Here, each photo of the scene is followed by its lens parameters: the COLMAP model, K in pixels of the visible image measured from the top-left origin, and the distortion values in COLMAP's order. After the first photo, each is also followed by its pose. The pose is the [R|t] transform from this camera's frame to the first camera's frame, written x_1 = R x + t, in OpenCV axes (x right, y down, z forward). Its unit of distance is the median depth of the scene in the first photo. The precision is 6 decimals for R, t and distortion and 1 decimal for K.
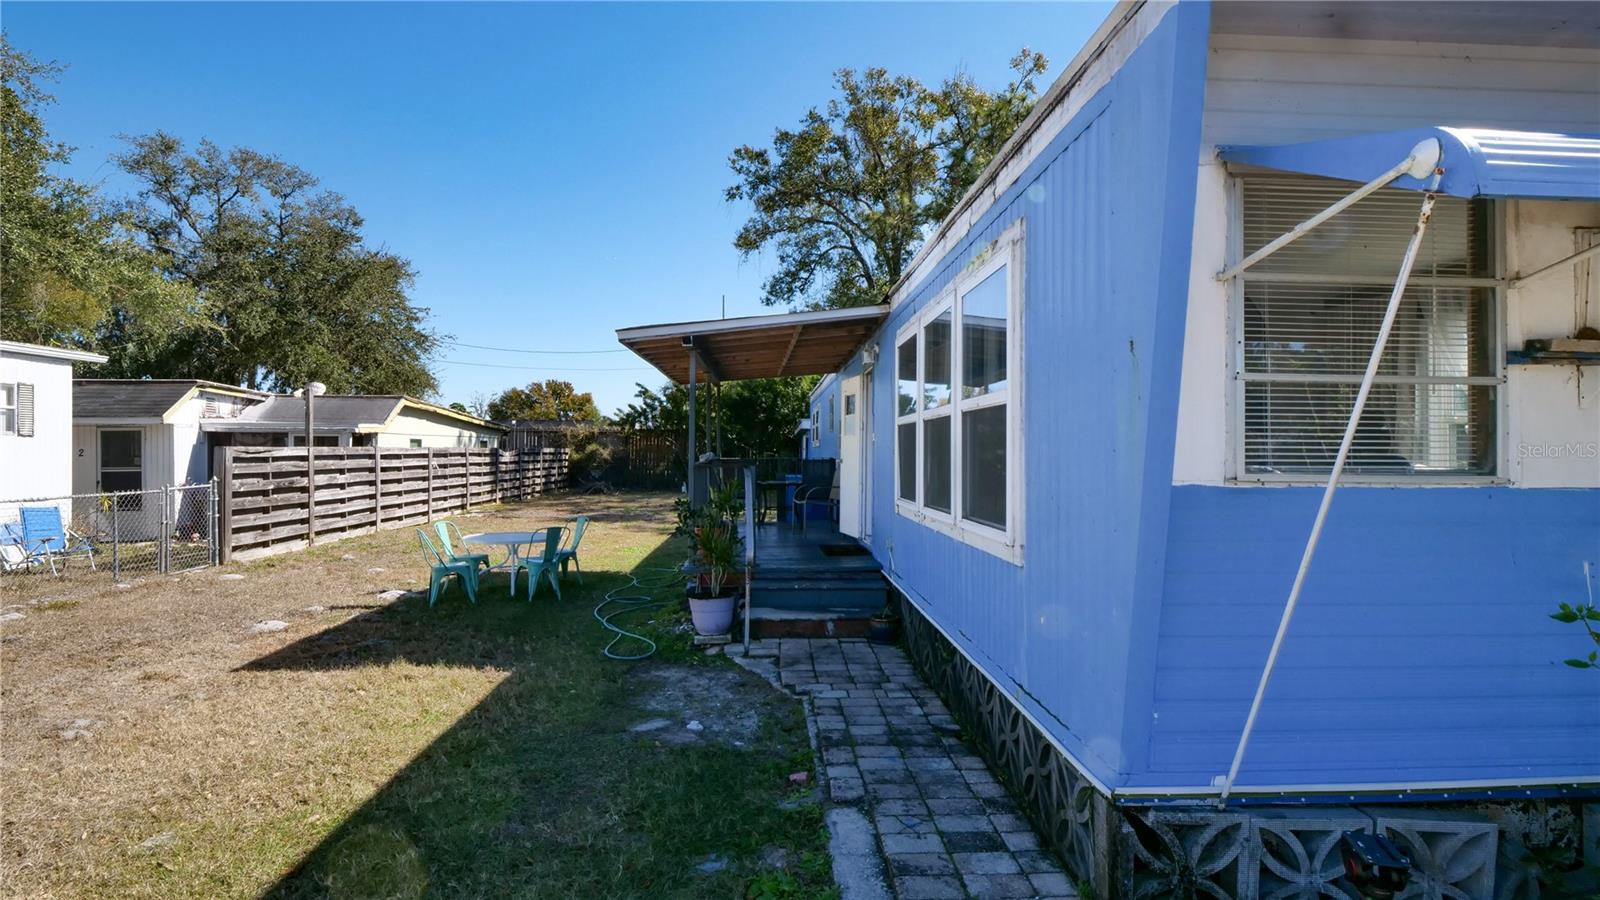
lens RADIAL K [[802.6, 0, 805.8], [0, 802.6, 445.9], [0, 0, 1]] dist [-0.000661, -0.000727]
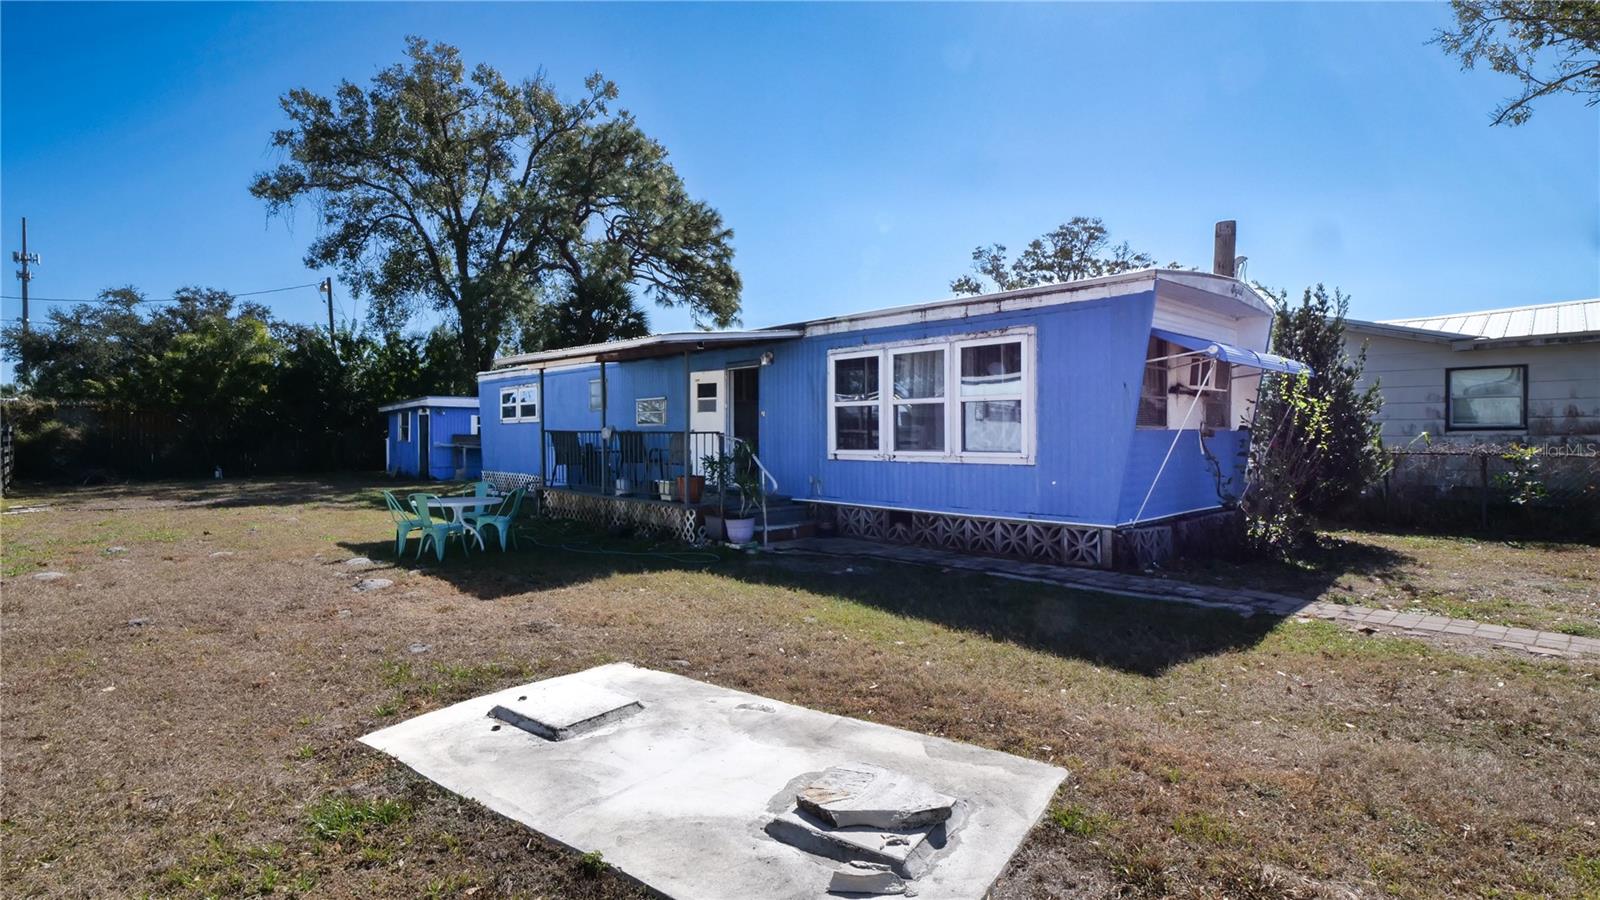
lens RADIAL K [[802.6, 0, 803.2], [0, 802.6, 445.9], [0, 0, 1]] dist [-0.000661, -0.000727]
pose [[0.750977, -0.018674, 0.660064, -0.519507], [0.001764, 0.999653, 0.026274, 0.006380], [-0.660326, -0.018566, 0.750750, -0.107549]]
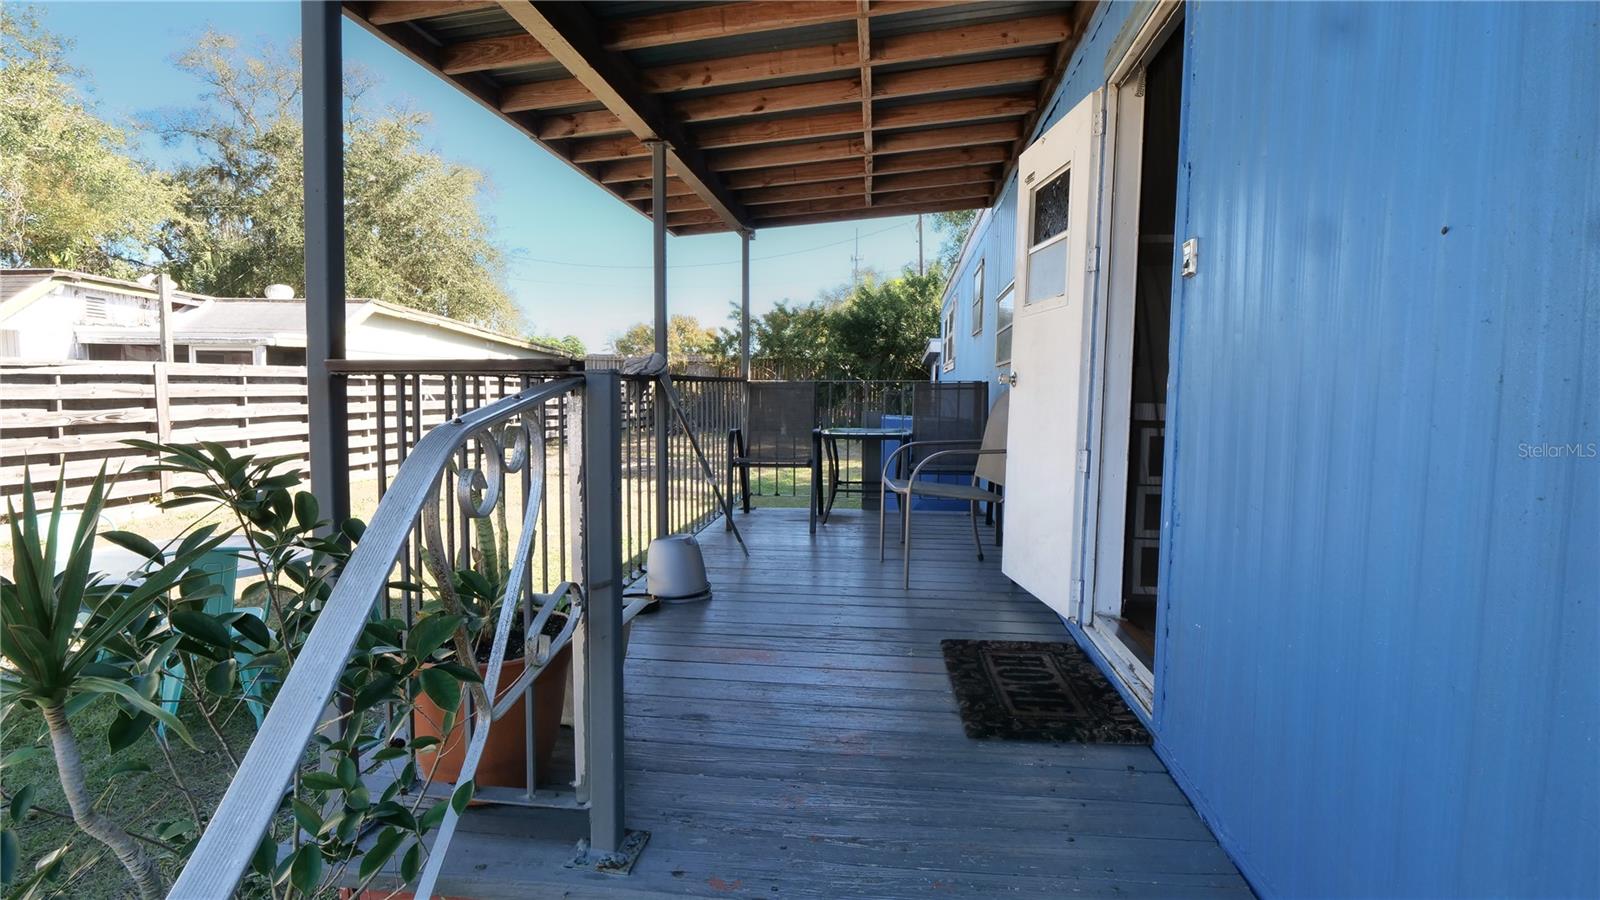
lens RADIAL K [[802.6, 0, 799.0], [0, 802.6, 445.3], [0, 0, 1]] dist [-0.000661, -0.000727]
pose [[0.984968, 0.020961, -0.171459, 0.008421], [-0.008139, 0.997139, 0.075146, 0.015264], [0.172544, -0.072621, 0.982321, 0.437521]]
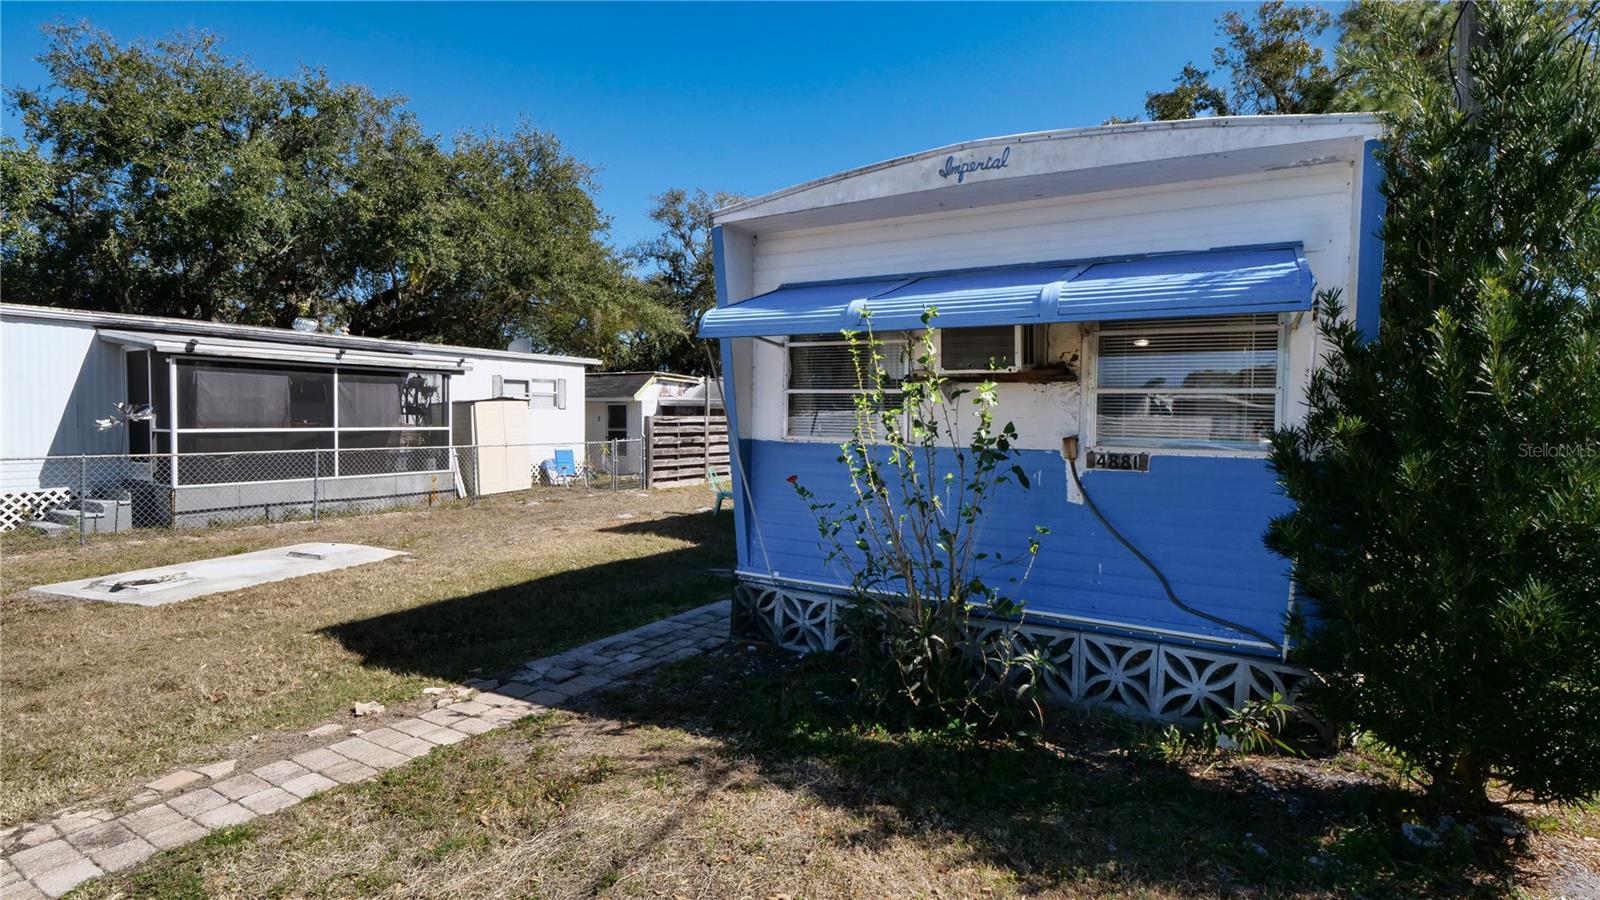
lens RADIAL K [[802.6, 0, 795.6], [0, 802.6, 454.1], [0, 0, 1]] dist [-0.000661, -0.000727]
pose [[0.838229, 0.033677, -0.544277, 0.323920], [-0.007422, 0.998703, 0.050363, -0.004635], [0.545267, -0.038176, 0.837393, -0.150159]]
